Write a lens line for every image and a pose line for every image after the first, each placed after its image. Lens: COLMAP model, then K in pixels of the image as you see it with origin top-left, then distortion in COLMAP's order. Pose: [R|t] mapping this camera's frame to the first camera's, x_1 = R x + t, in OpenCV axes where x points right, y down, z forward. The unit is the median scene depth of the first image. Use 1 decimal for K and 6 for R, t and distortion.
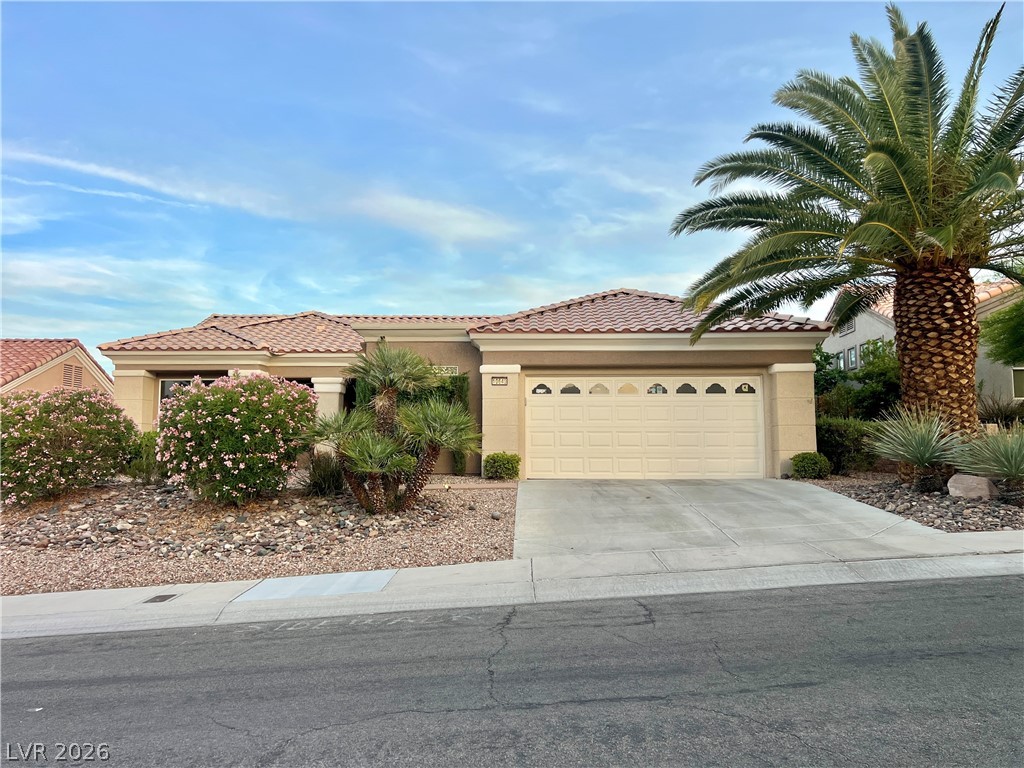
lens RADIAL K [[762.2, 0, 509.7], [0, 762.2, 385.7], [0, 0, 1]] dist [0.049887, -0.048464]
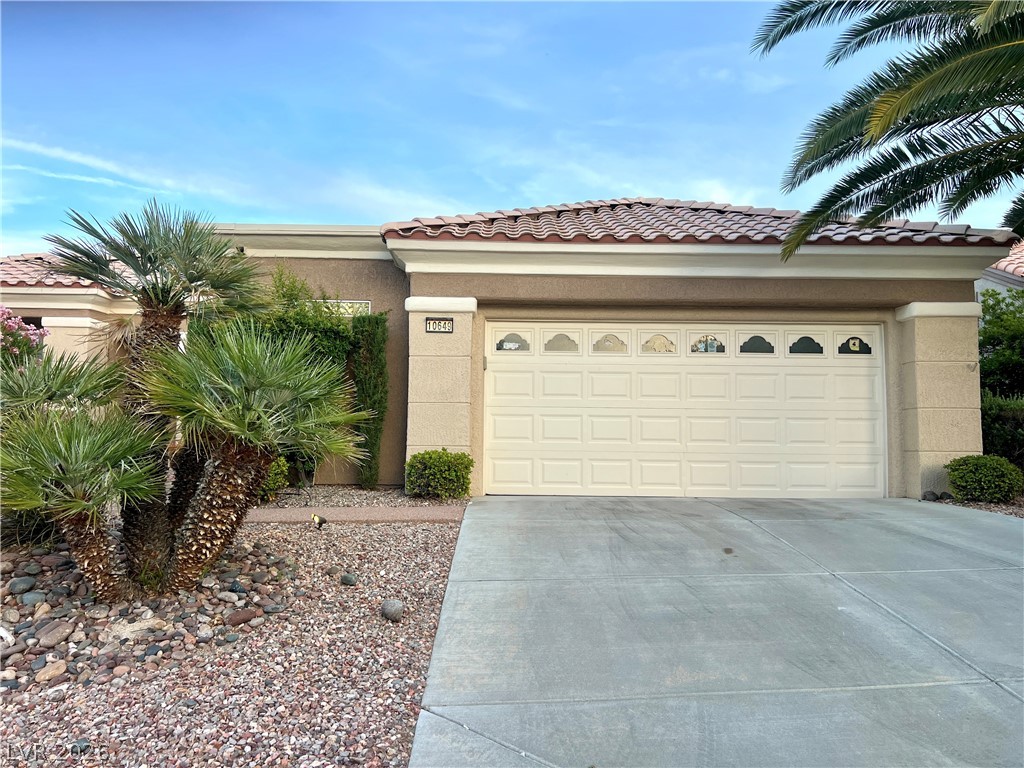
lens RADIAL K [[777.1, 0, 512.0], [0, 777.1, 384.0], [0, 0, 1]] dist [0.011602, 0.001491]
pose [[0.999306, 0.013576, 0.034679, 0.023238], [-0.014023, 0.999821, 0.012671, 0.031958], [-0.034501, -0.013148, 0.999318, 0.442237]]
